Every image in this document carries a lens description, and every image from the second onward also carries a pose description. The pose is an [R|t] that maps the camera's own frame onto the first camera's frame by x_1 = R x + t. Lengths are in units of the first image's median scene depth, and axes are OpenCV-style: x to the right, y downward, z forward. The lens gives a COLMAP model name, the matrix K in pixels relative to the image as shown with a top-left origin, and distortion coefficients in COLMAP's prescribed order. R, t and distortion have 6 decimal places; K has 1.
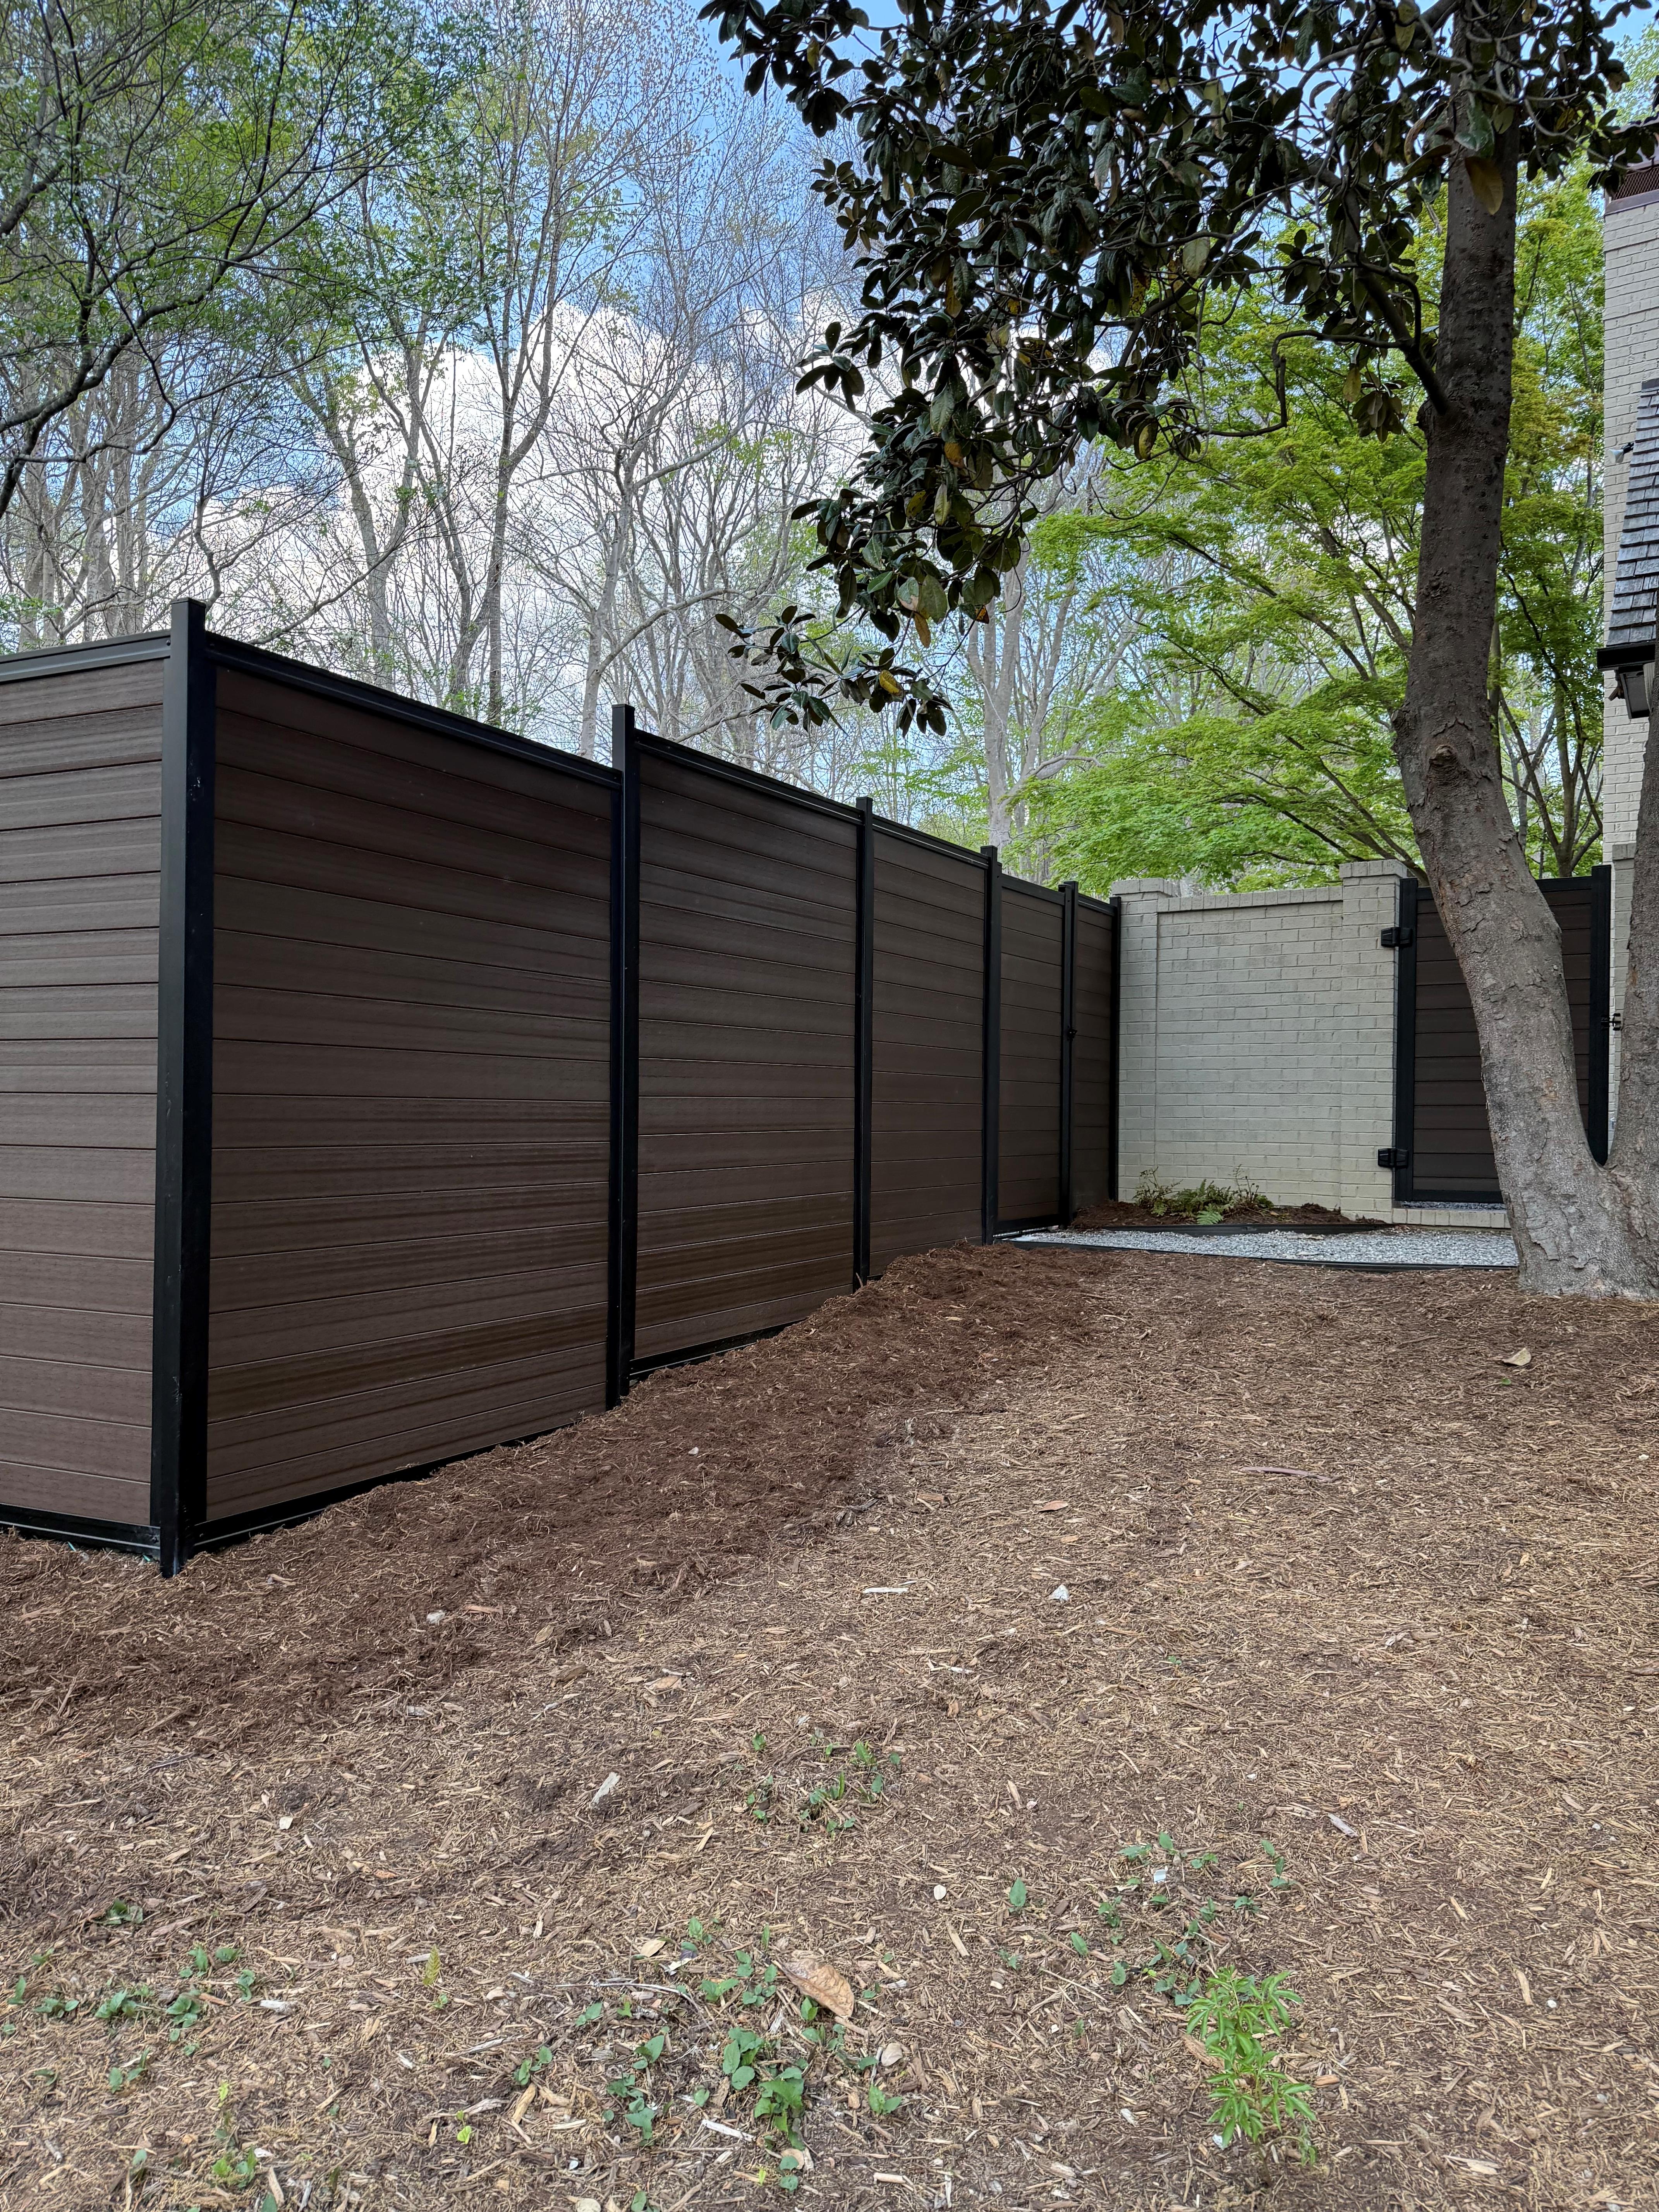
lens RADIAL K [[1530.8, 0, 829.5], [0, 1530.8, 1106.0], [0, 0, 1]] dist [0.211102, -0.403164]
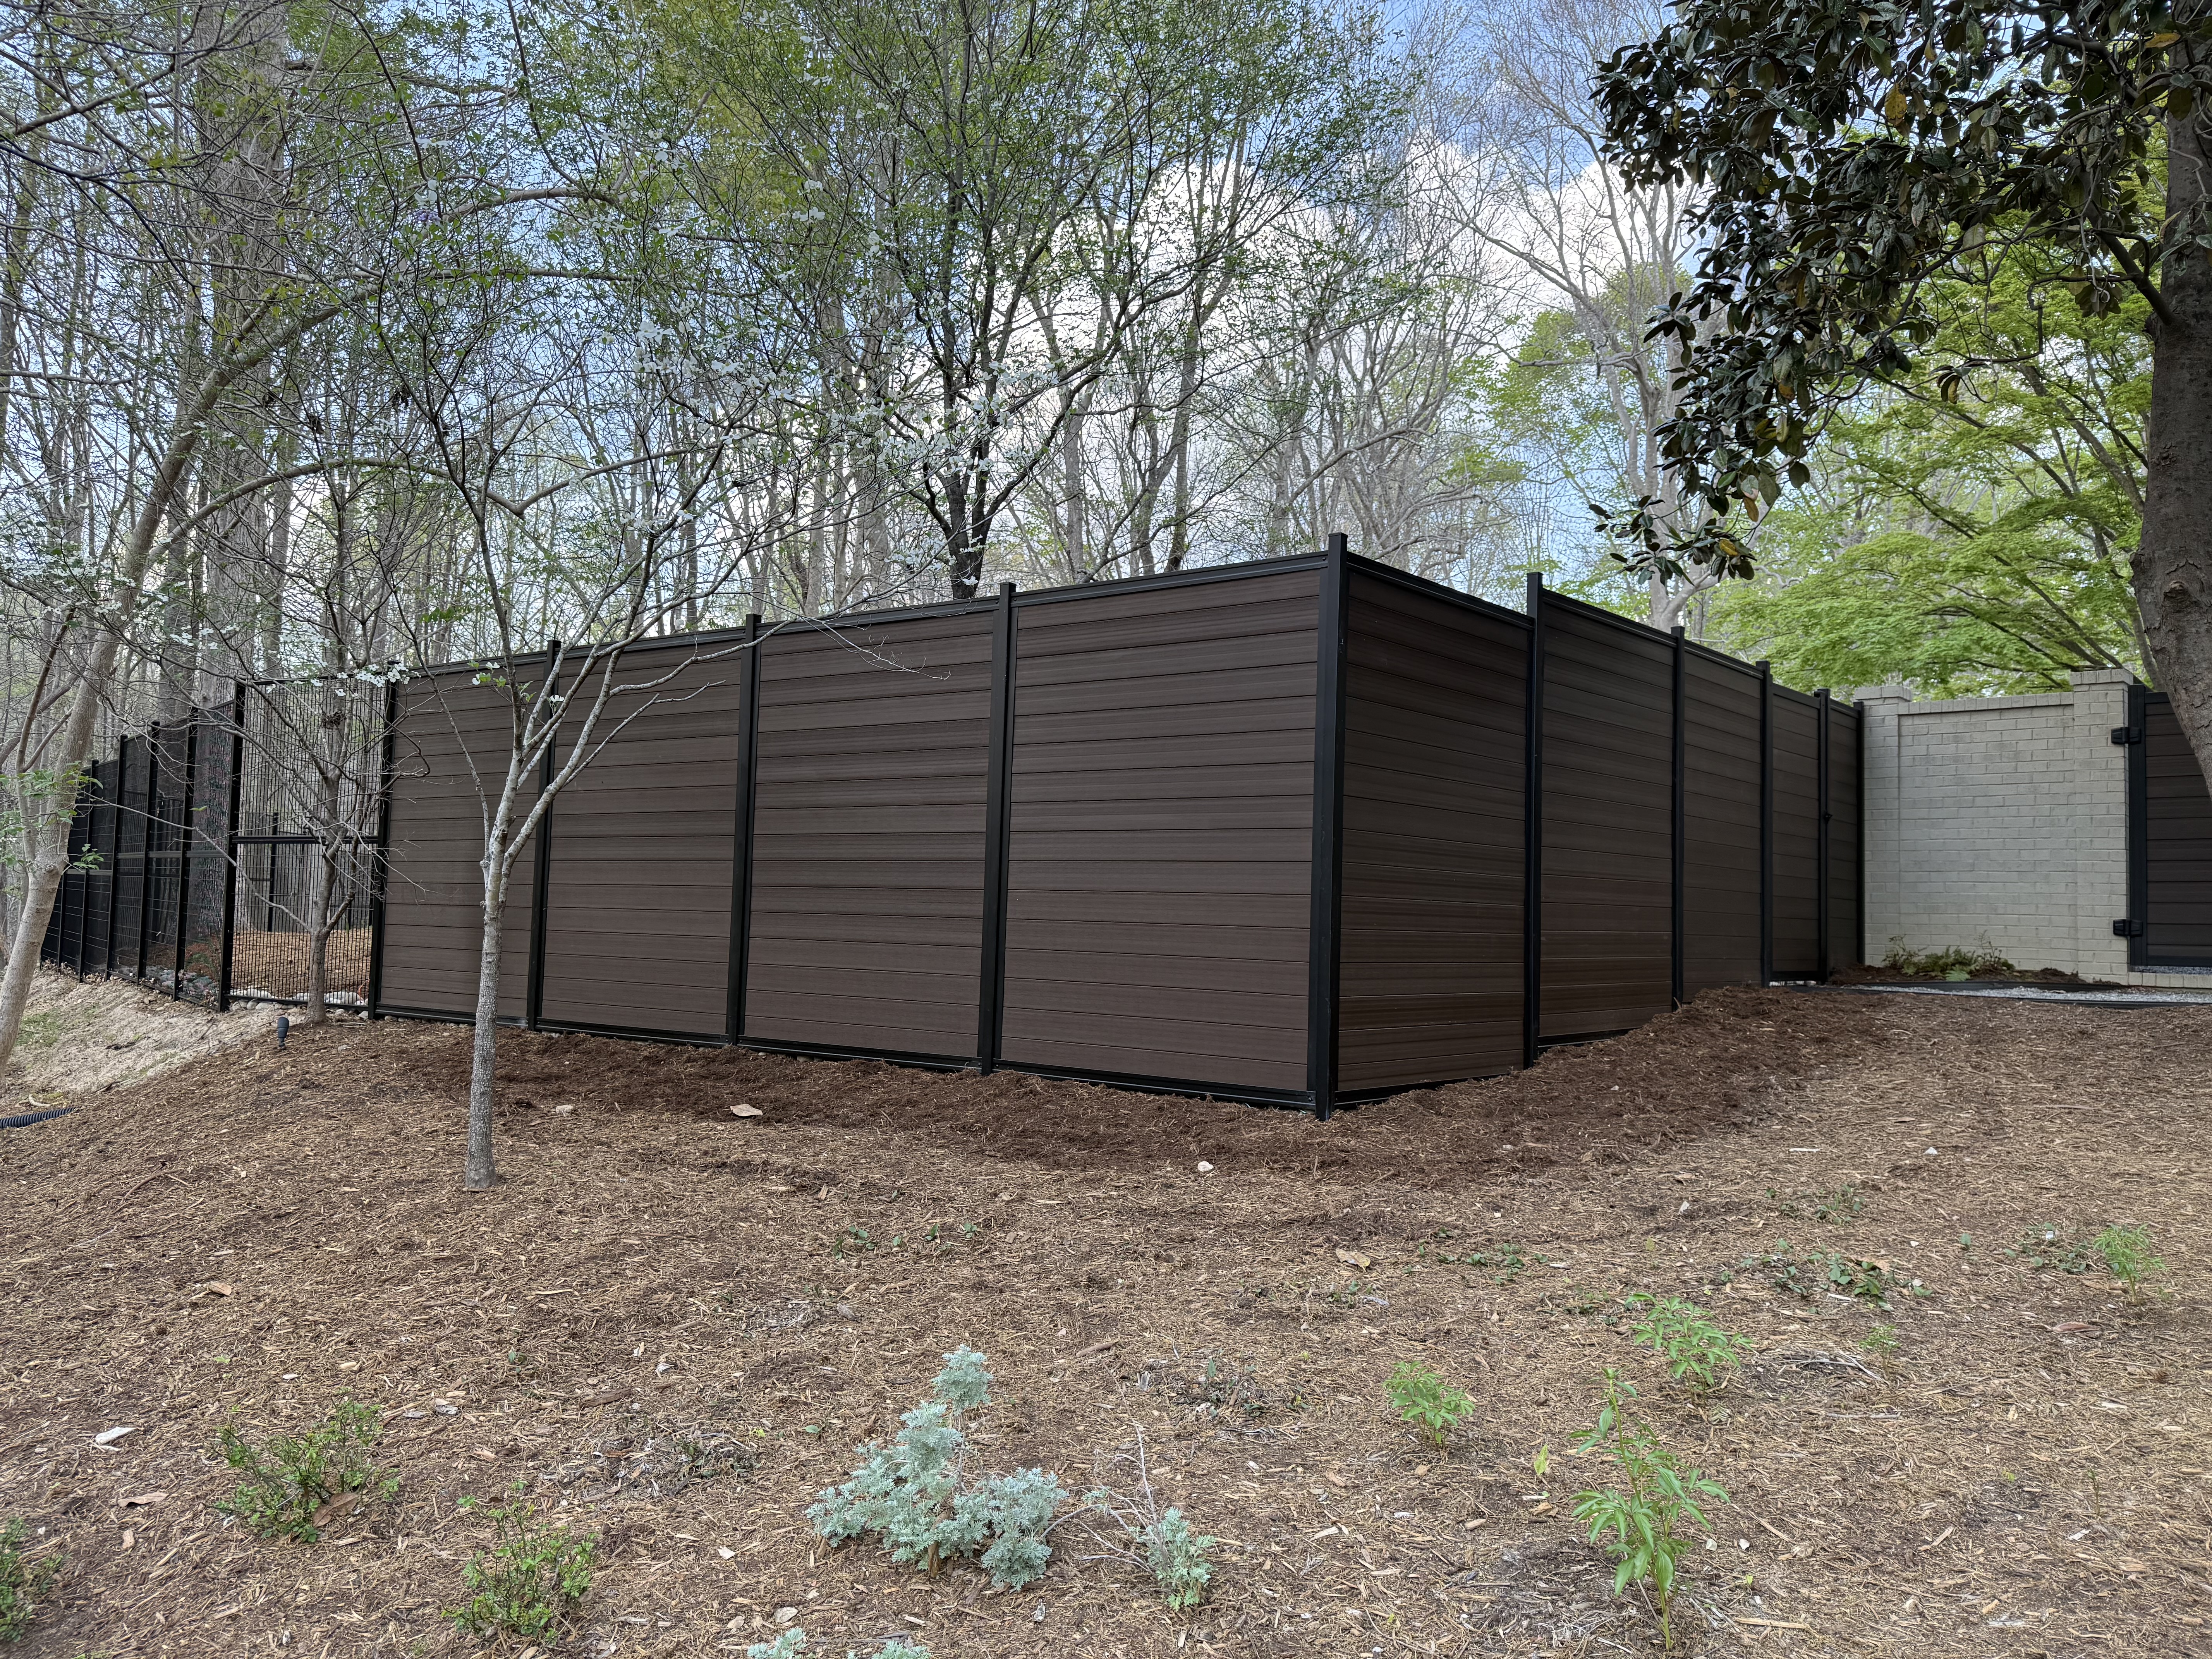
lens RADIAL K [[1559.9, 0, 1106.0], [0, 1559.9, 829.5], [0, 0, 1]] dist [0.086234, -0.112447]
pose [[0.979176, 0.005254, -0.202945, -0.152823], [-0.017080, 0.998253, -0.056565, 0.044909], [0.202293, 0.058854, 0.977555, -0.324163]]
